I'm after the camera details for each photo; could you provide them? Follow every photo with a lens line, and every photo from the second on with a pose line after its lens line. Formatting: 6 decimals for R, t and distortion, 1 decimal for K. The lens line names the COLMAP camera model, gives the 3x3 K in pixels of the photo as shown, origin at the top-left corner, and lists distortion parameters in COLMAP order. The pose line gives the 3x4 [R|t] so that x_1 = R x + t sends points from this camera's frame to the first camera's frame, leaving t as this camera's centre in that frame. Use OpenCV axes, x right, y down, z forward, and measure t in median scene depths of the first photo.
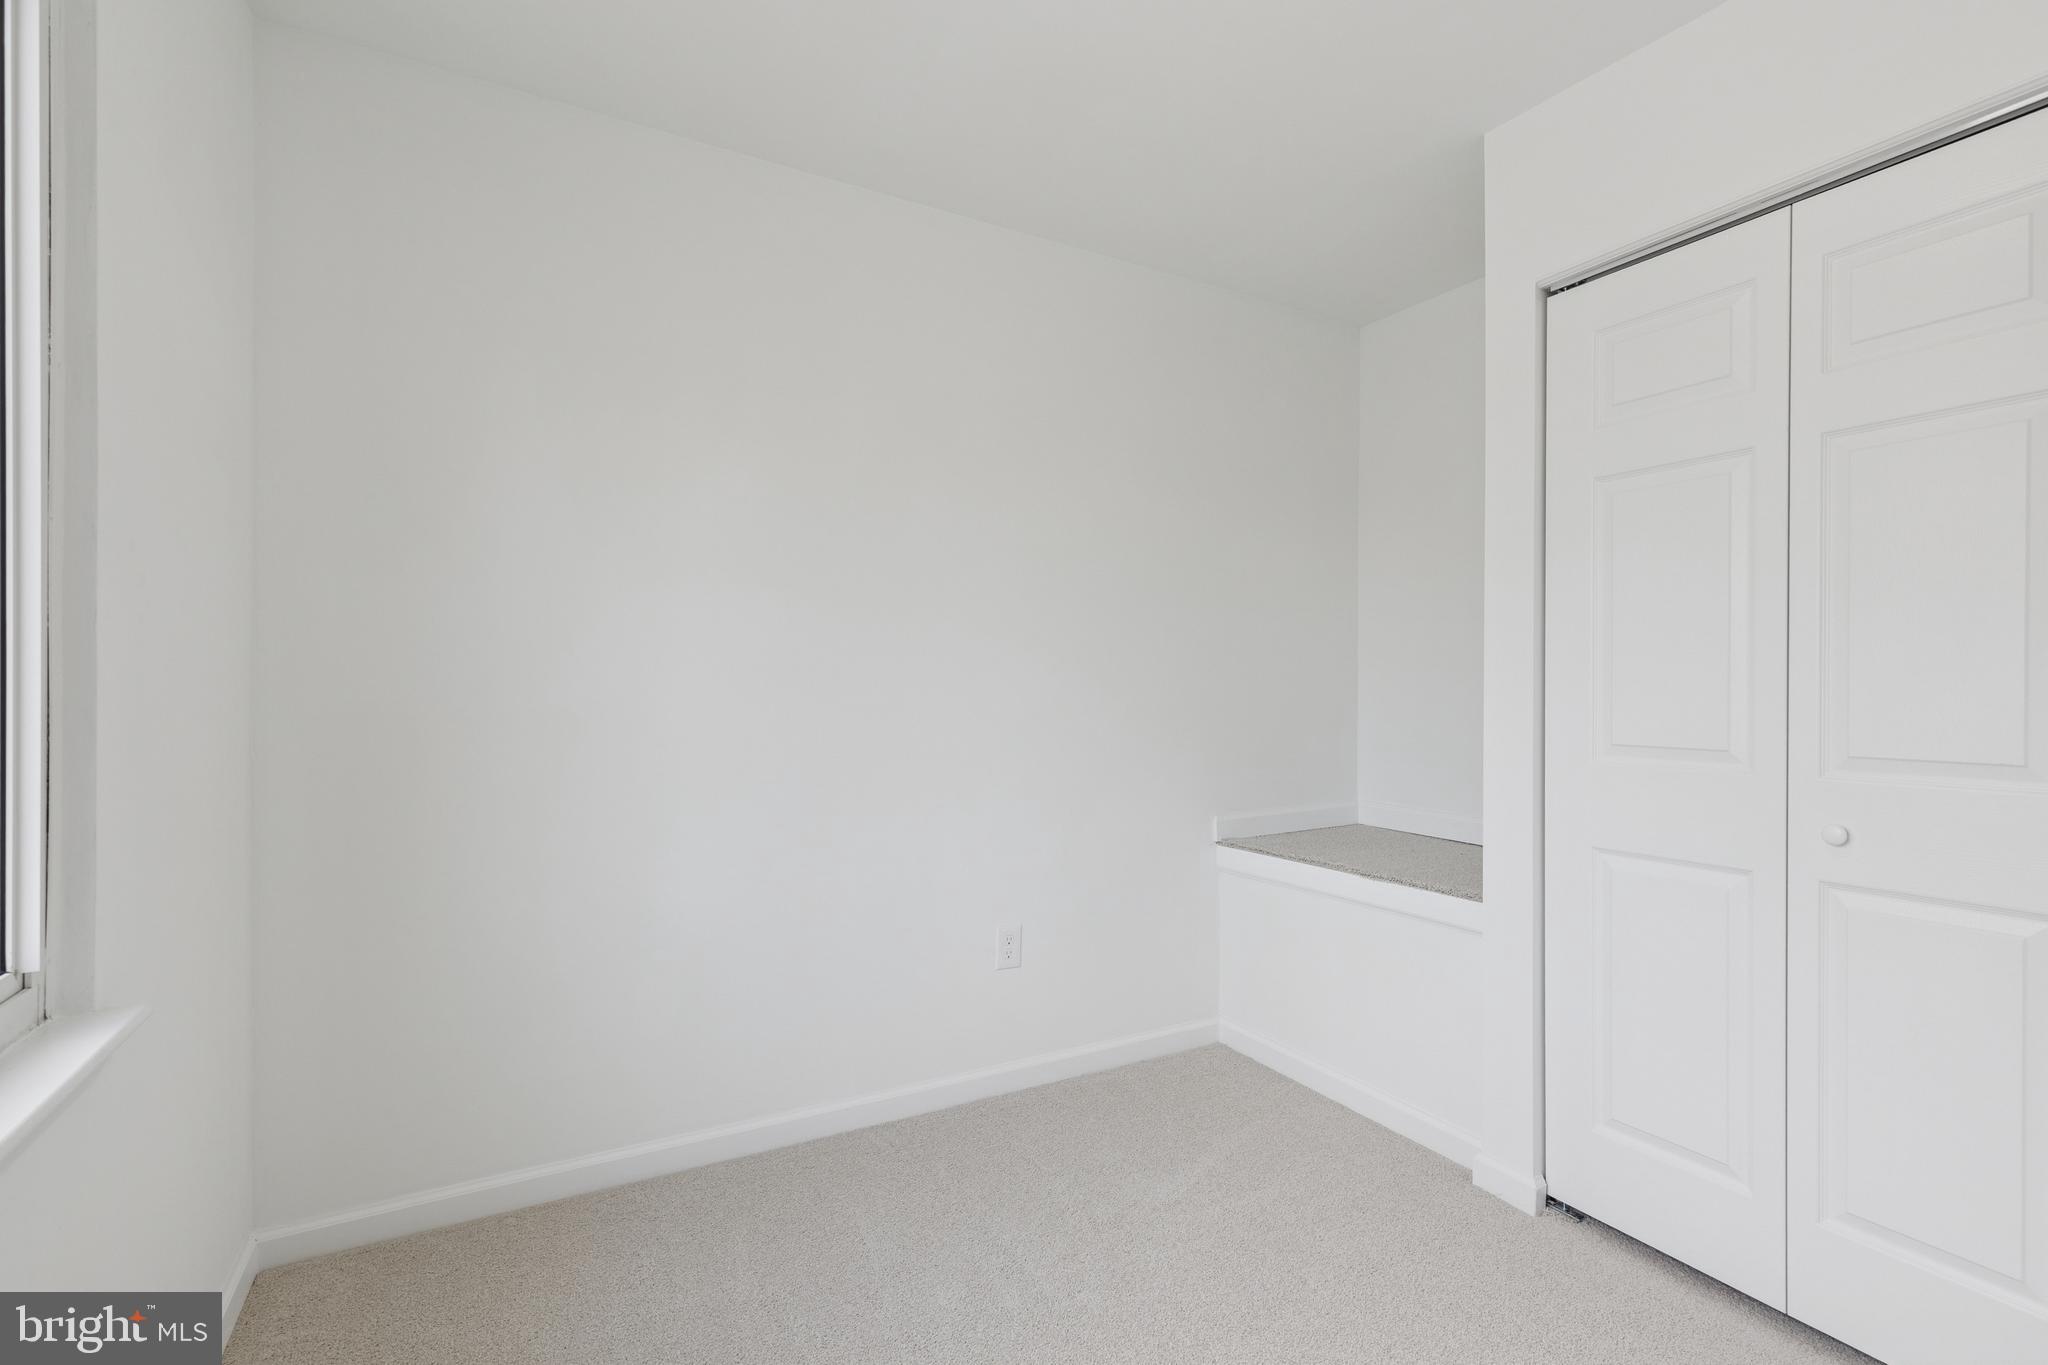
lens RADIAL K [[920.5, 0, 1027.5], [0, 920.5, 696.2], [0, 0, 1]] dist [-0.000782, -0.000505]
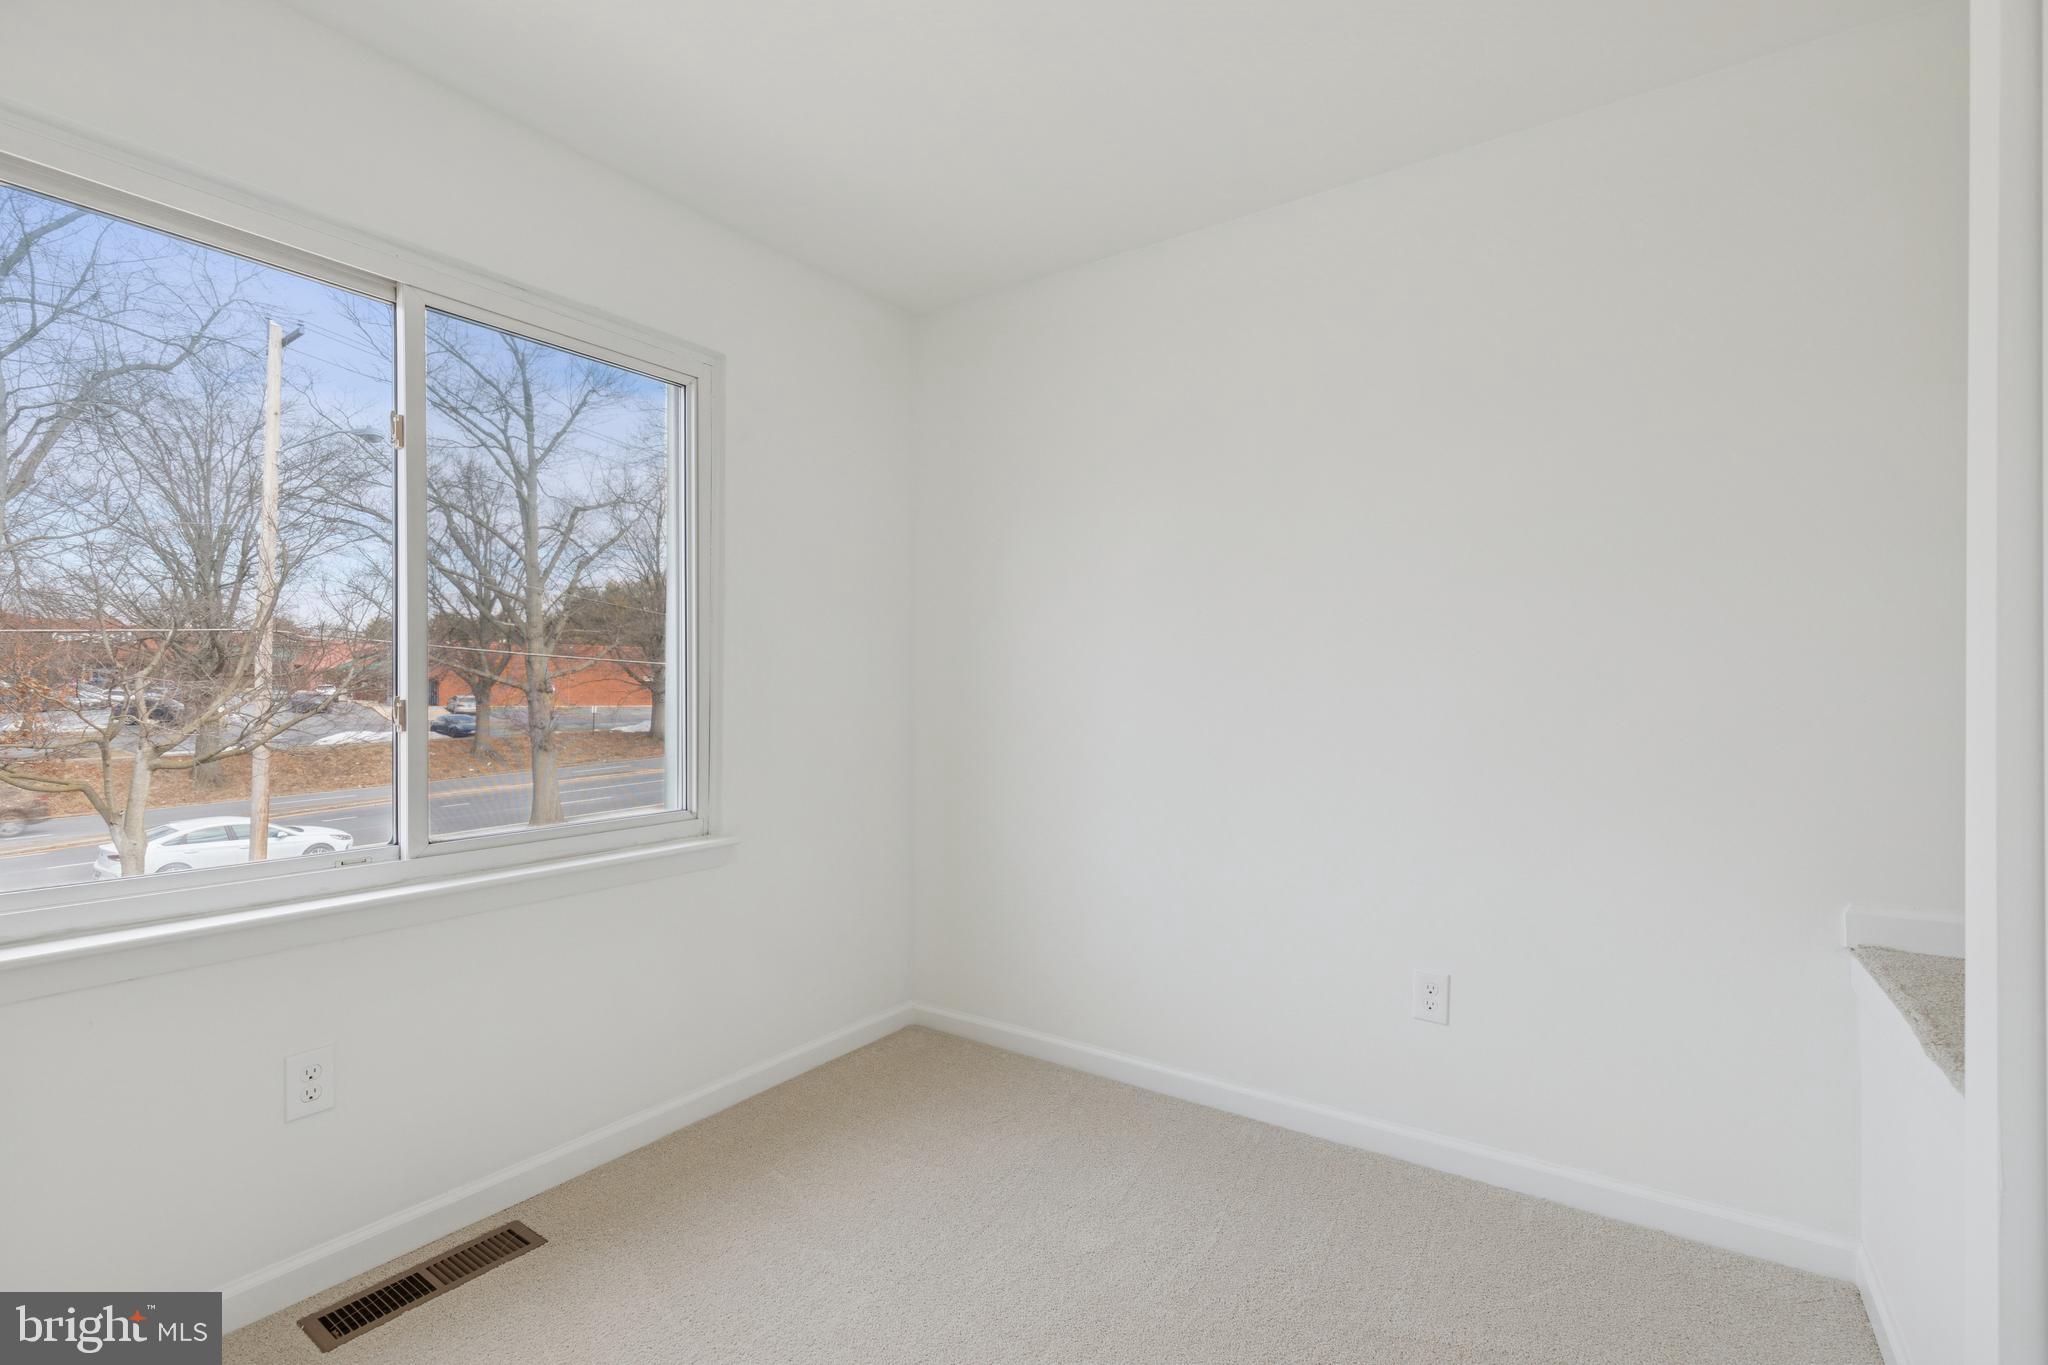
lens RADIAL K [[920.5, 0, 1027.5], [0, 920.5, 696.2], [0, 0, 1]] dist [-0.000782, -0.000505]
pose [[0.431857, 0.001648, -0.901941, 0.583208], [-0.000724, 0.999999, 0.001481, -0.005860], [0.901942, 0.000014, 0.431857, 0.296074]]
